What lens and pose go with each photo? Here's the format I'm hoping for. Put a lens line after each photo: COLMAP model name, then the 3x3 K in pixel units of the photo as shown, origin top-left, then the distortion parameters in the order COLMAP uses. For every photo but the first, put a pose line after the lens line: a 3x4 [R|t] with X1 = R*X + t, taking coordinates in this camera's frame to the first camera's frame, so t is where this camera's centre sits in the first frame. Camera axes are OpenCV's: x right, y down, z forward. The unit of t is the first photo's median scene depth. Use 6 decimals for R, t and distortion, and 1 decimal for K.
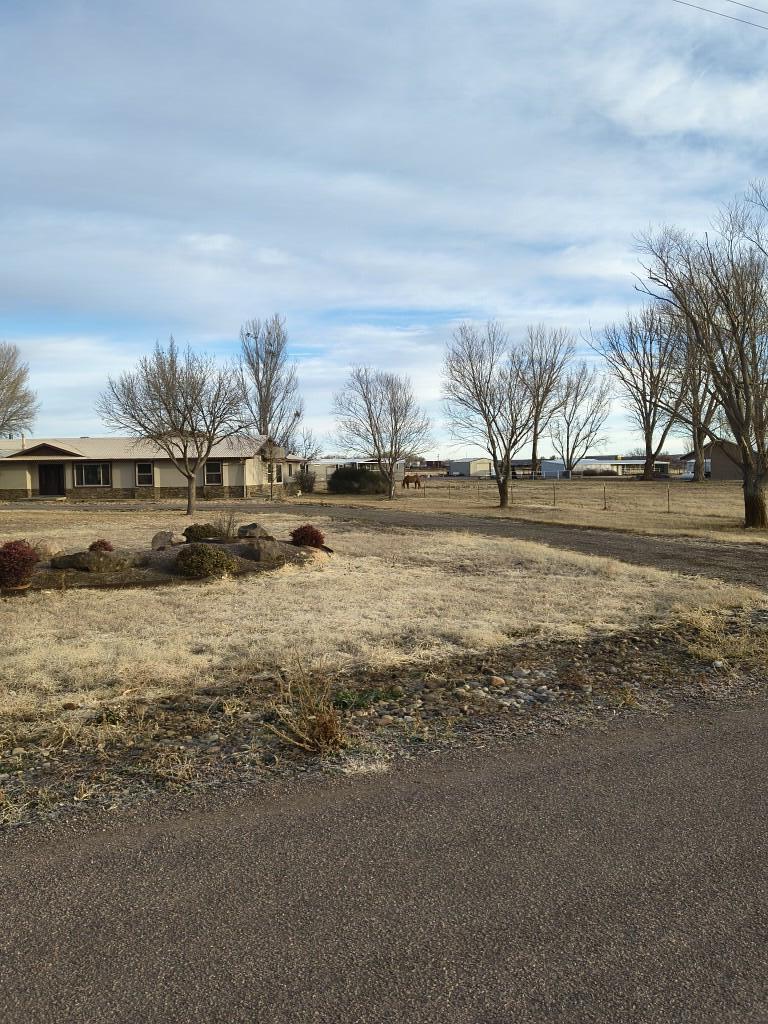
lens RADIAL K [[750.1, 0, 384.0], [0, 750.1, 512.0], [0, 0, 1]] dist [0.090138, -0.144518]
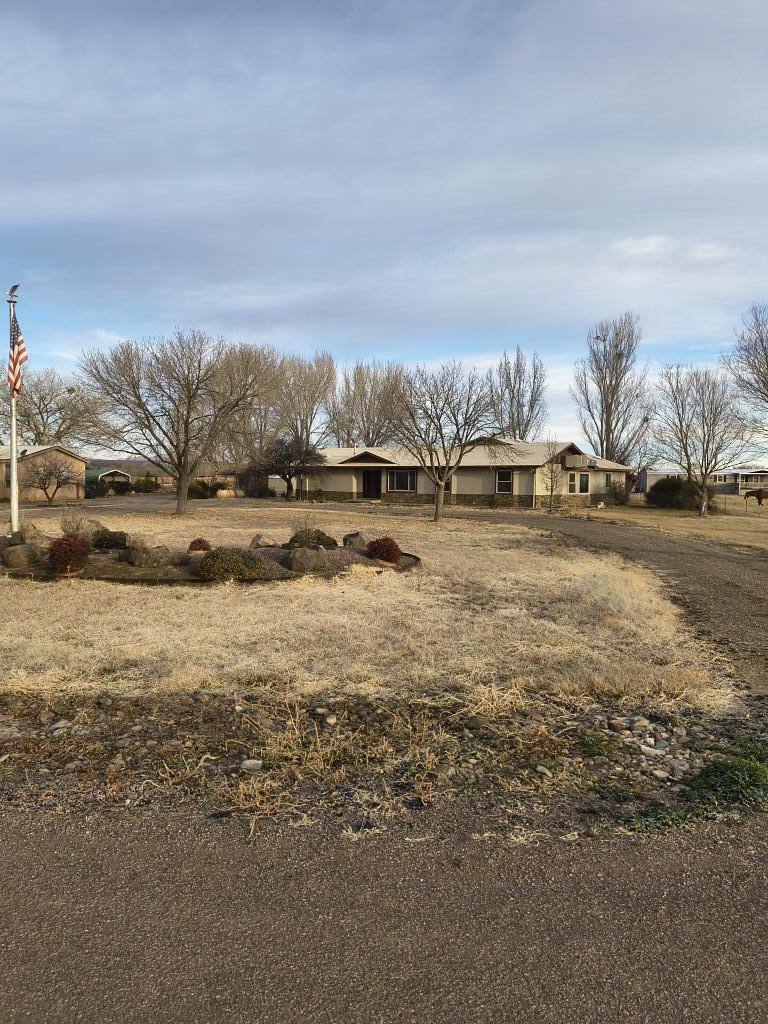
lens RADIAL K [[750.1, 0, 384.0], [0, 750.1, 512.0], [0, 0, 1]] dist [0.090138, -0.144518]
pose [[0.854917, 0.045764, -0.516742, 0.147089], [-0.051520, 0.998667, 0.003209, -0.006559], [0.516200, 0.023879, 0.856135, 0.074318]]
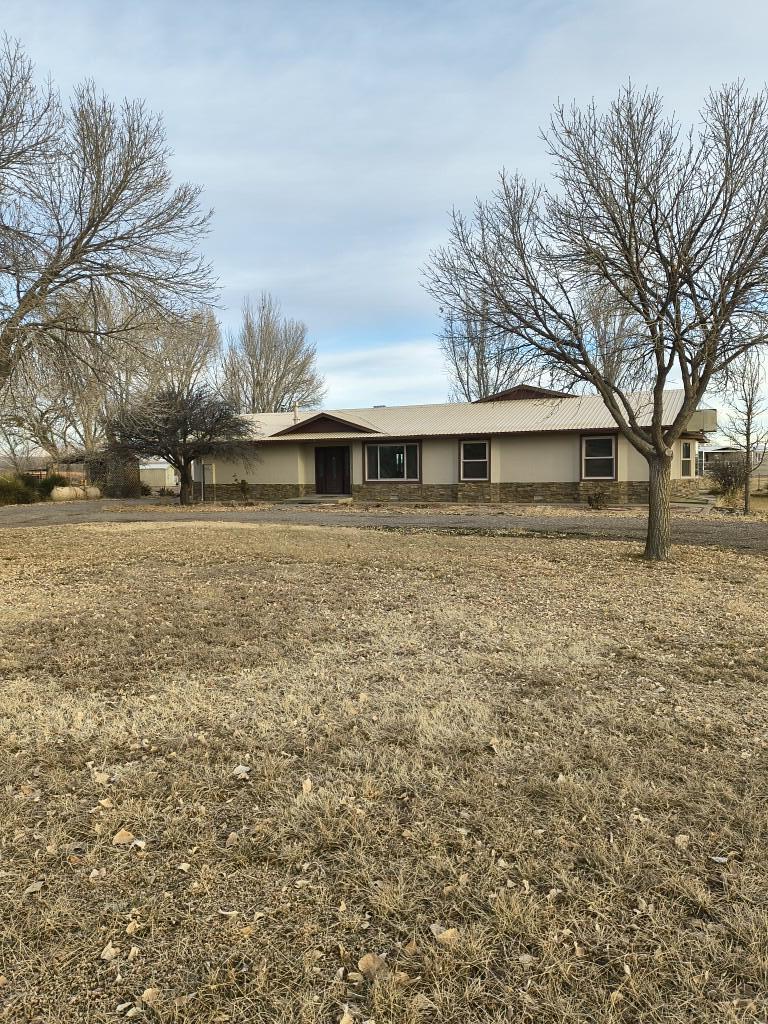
lens RADIAL K [[750.1, 0, 384.0], [0, 750.1, 512.0], [0, 0, 1]] dist [0.090138, -0.144518]
pose [[0.932327, 0.022012, -0.360947, -0.170815], [-0.020708, 0.999758, 0.007480, -0.013116], [0.361024, 0.000501, 0.932556, 0.431989]]
